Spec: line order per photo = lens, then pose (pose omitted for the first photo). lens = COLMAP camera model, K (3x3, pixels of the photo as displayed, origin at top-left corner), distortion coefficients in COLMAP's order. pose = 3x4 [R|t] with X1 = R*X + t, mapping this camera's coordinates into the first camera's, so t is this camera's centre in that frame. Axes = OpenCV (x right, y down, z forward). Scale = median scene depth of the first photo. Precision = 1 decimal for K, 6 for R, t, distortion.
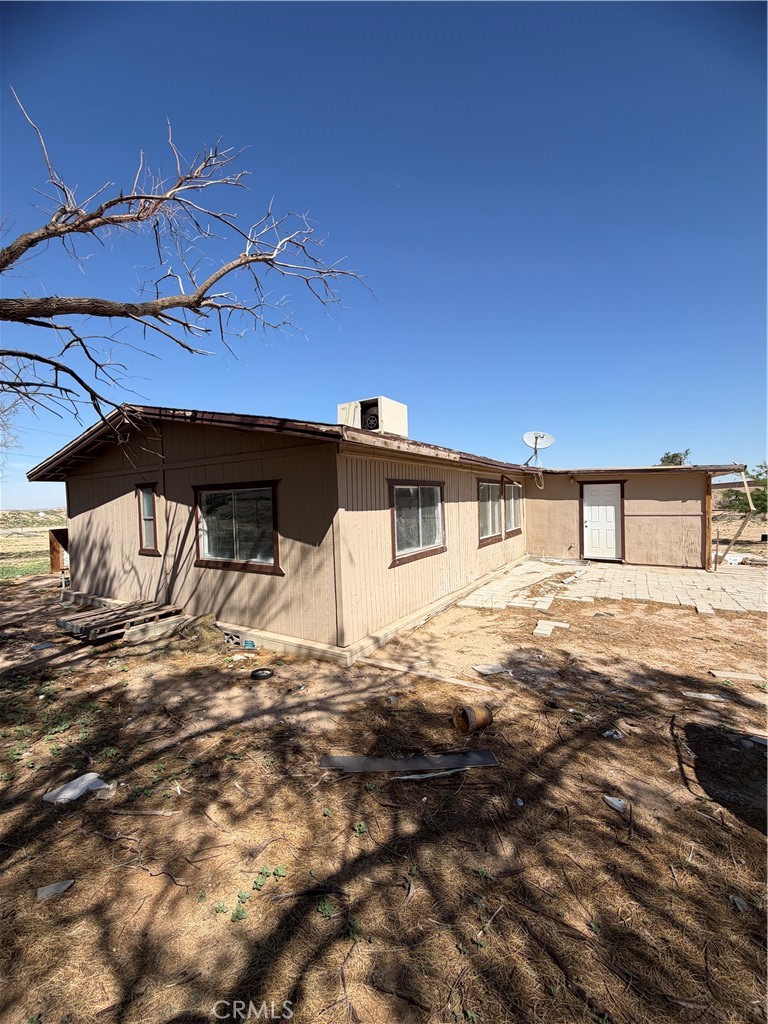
lens RADIAL K [[407.7, 0, 384.9], [0, 407.7, 515.7], [0, 0, 1]] dist [-0.001324, 0.000878]
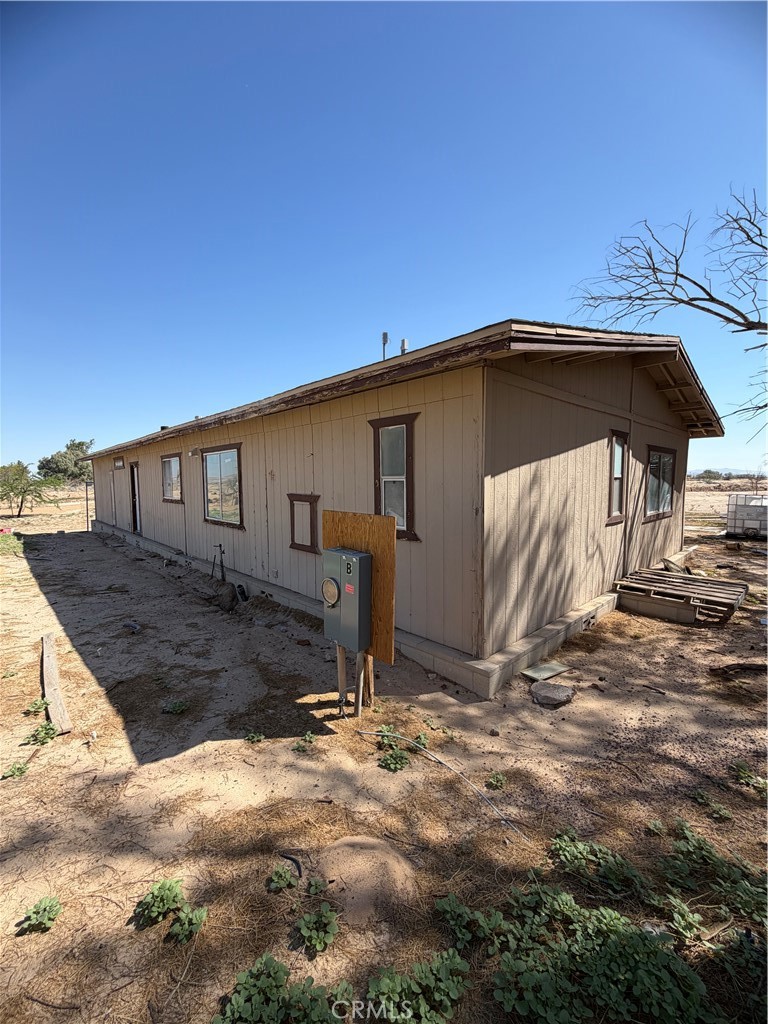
lens RADIAL K [[407.7, 0, 383.8], [0, 407.7, 514.6], [0, 0, 1]] dist [-0.001324, 0.000878]
pose [[0.256312, -0.054674, 0.965046, -1.284951], [0.033725, 0.998297, 0.047601, 0.022836], [-0.966005, 0.020345, 0.257720, 1.087883]]
